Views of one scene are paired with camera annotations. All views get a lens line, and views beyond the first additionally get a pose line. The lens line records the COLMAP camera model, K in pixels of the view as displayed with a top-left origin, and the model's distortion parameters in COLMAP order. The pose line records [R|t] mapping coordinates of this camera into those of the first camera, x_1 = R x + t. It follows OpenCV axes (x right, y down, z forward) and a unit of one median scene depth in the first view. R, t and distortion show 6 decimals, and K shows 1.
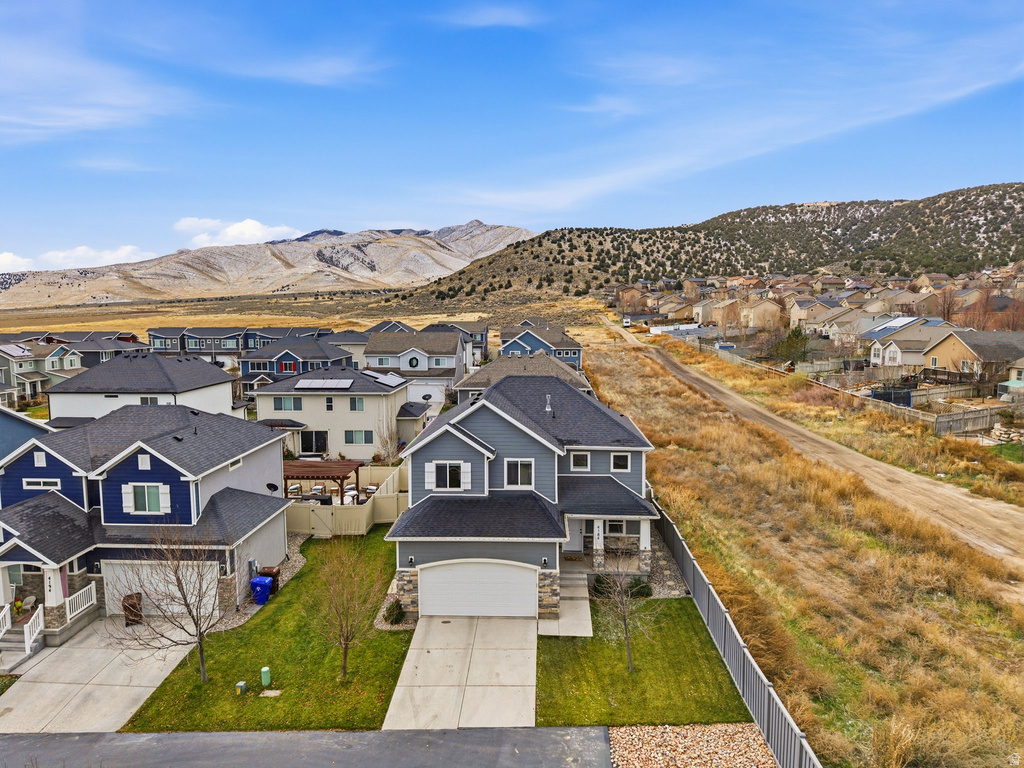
lens RADIAL K [[685.0, 0, 510.4], [0, 685.0, 396.9], [0, 0, 1]] dist [0.050024, -0.067952]
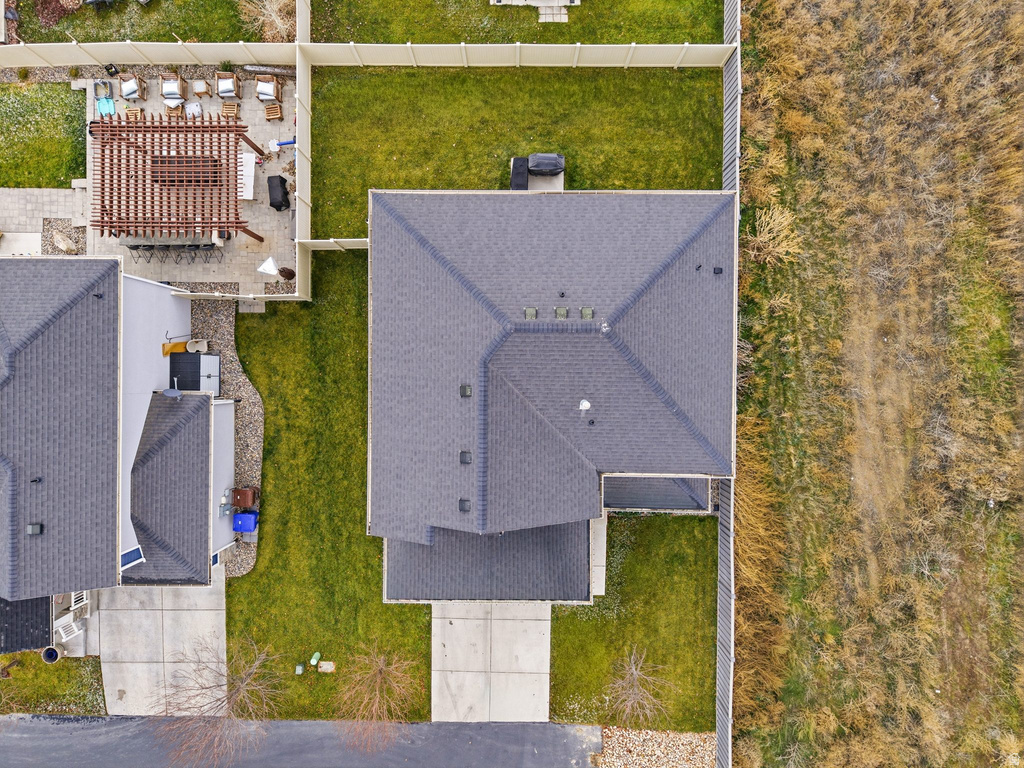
lens RADIAL K [[685.0, 0, 510.4], [0, 685.0, 396.9], [0, 0, 1]] dist [0.050024, -0.067952]
pose [[0.999284, -0.037690, -0.003211, -0.005883], [0.007542, 0.115312, 0.993301, -0.537645], [-0.037067, -0.992614, 0.115514, 0.878425]]
